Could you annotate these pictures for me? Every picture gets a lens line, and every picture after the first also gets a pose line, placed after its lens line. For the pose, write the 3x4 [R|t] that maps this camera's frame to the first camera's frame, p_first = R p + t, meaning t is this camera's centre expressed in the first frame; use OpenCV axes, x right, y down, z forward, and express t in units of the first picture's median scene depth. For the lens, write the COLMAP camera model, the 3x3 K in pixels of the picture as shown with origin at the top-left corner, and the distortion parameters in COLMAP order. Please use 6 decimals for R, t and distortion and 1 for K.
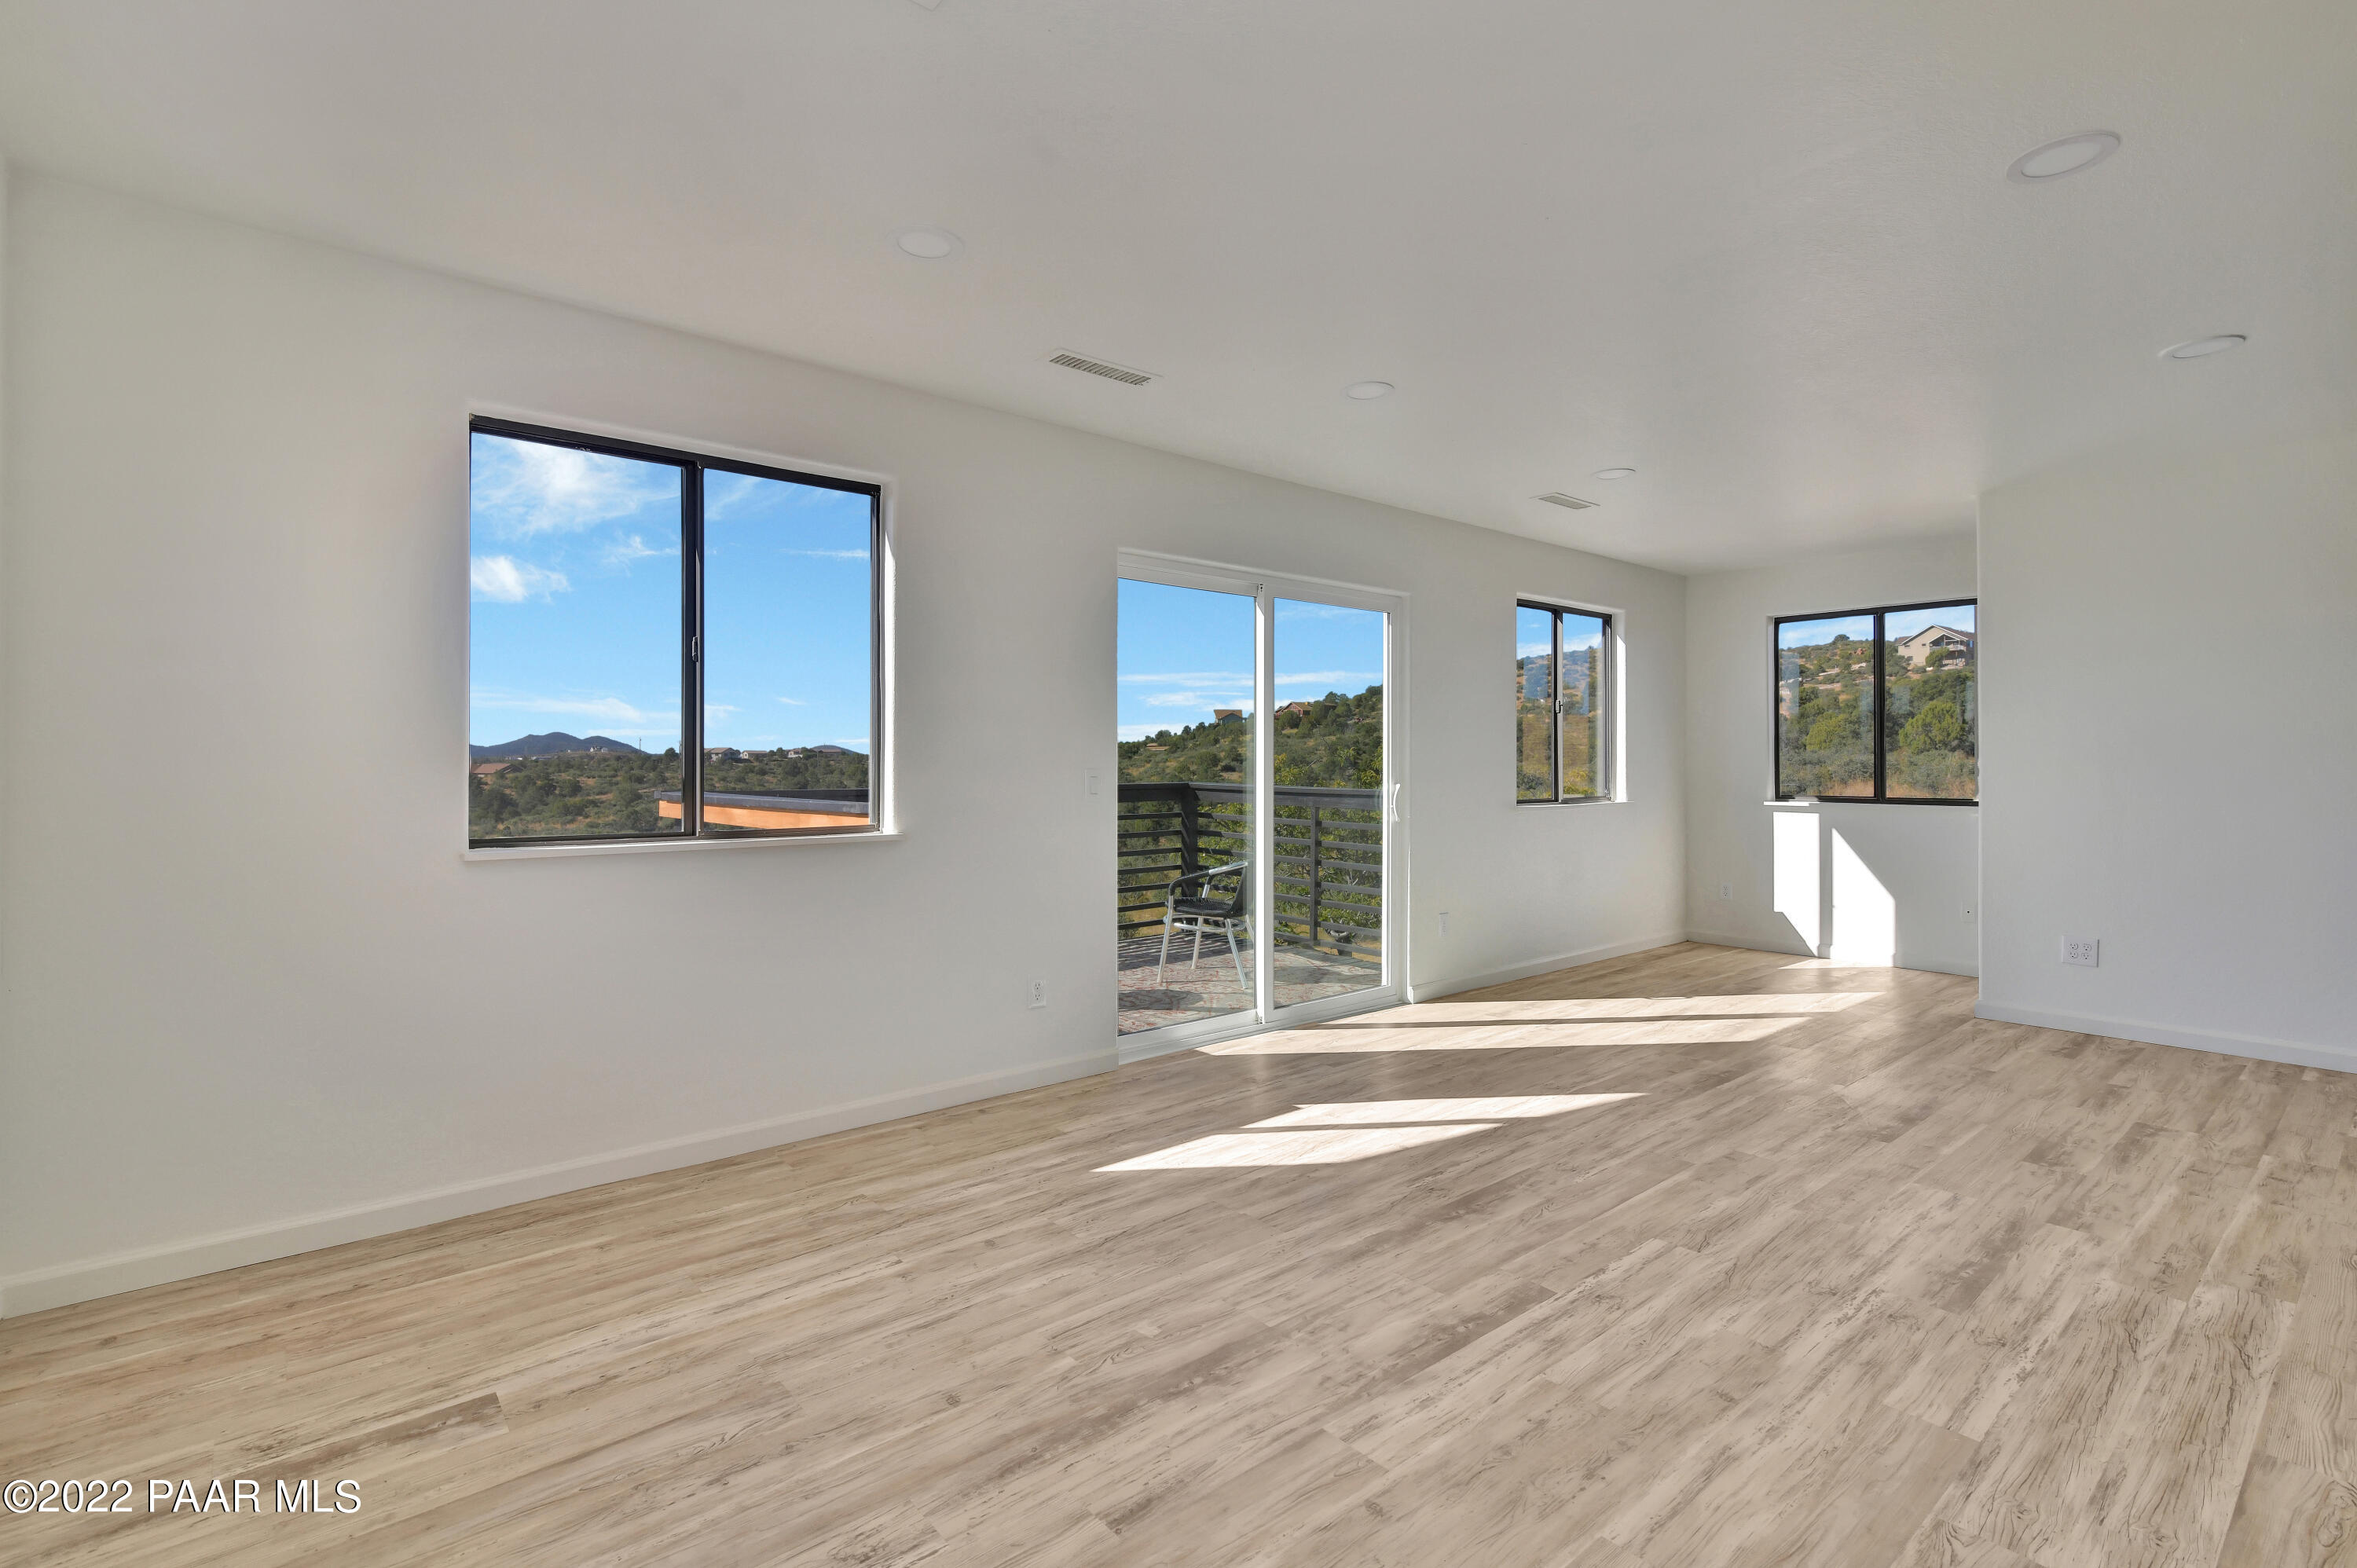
lens RADIAL K [[1073.4, 0, 1177.9], [0, 1073.4, 752.9], [0, 0, 1]] dist [0.025842, 0.000970]
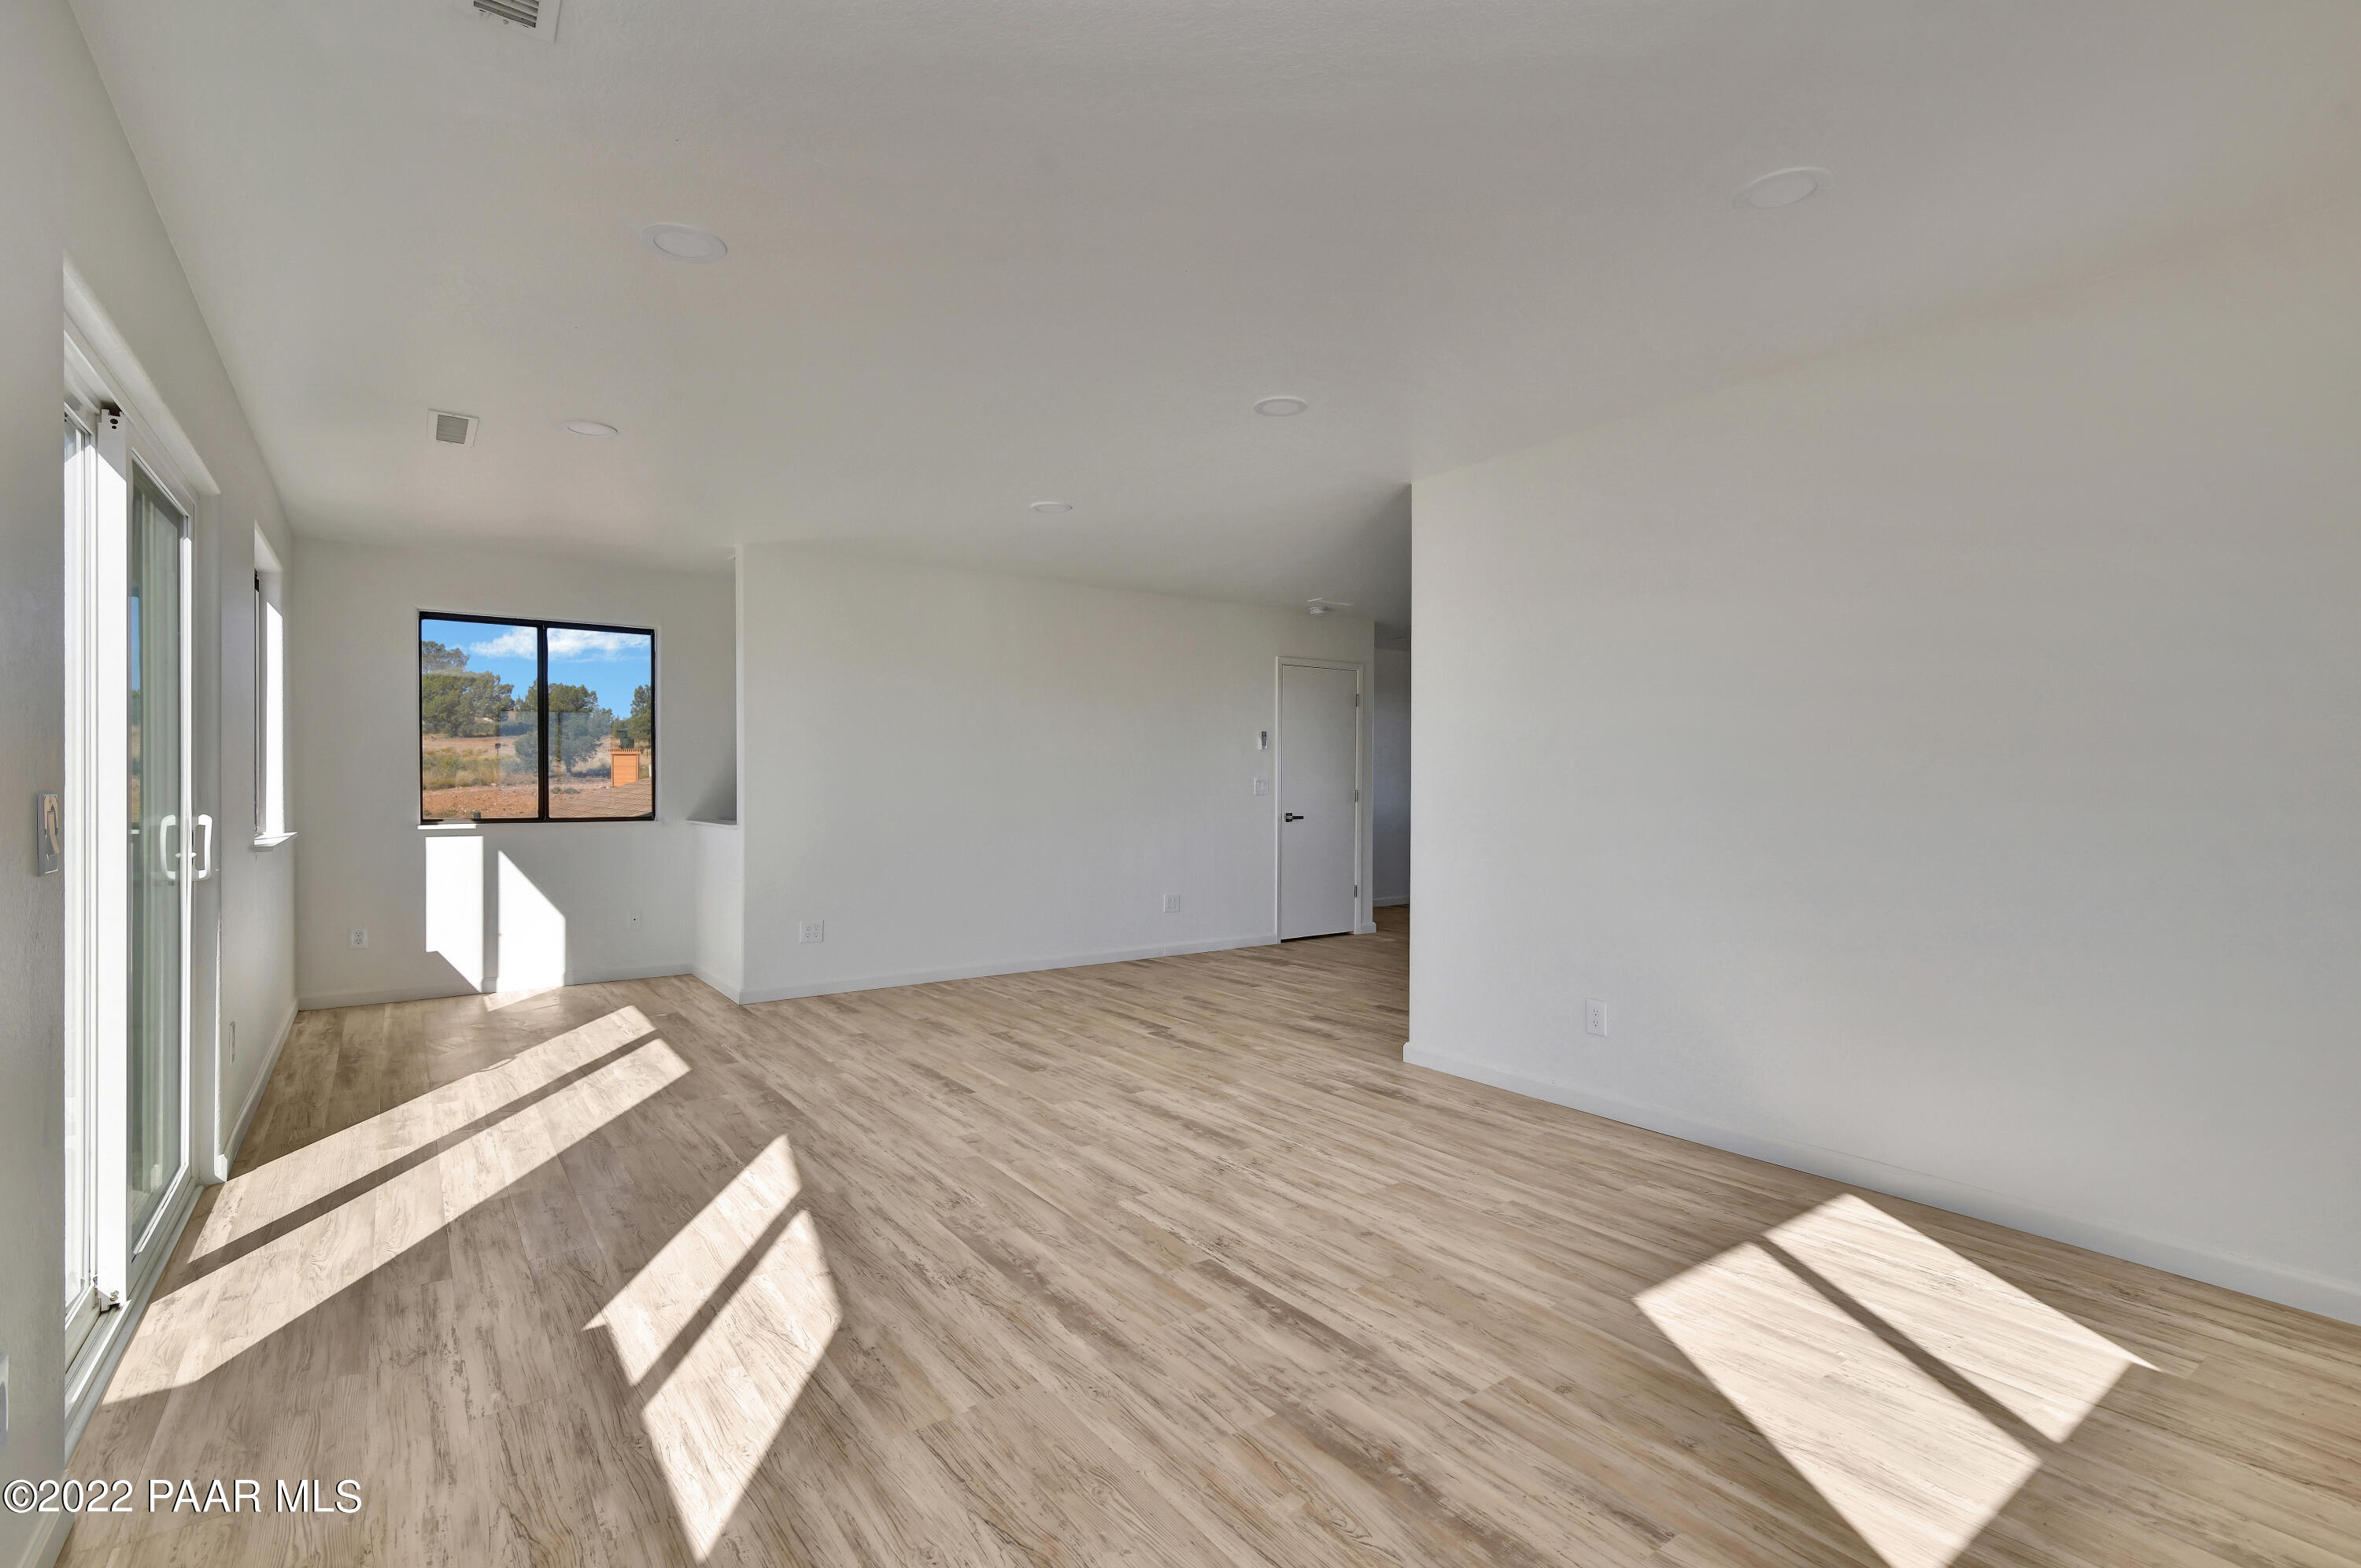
lens RADIAL K [[1077.2, 0, 1174.1], [0, 1077.2, 795.6], [0, 0, 1]] dist [0.000529, -0.000182]
pose [[0.078814, -0.005990, 0.996871, -0.662578], [-0.015359, 0.999856, 0.007222, 0.013139], [-0.996771, -0.015881, 0.078711, 0.842494]]
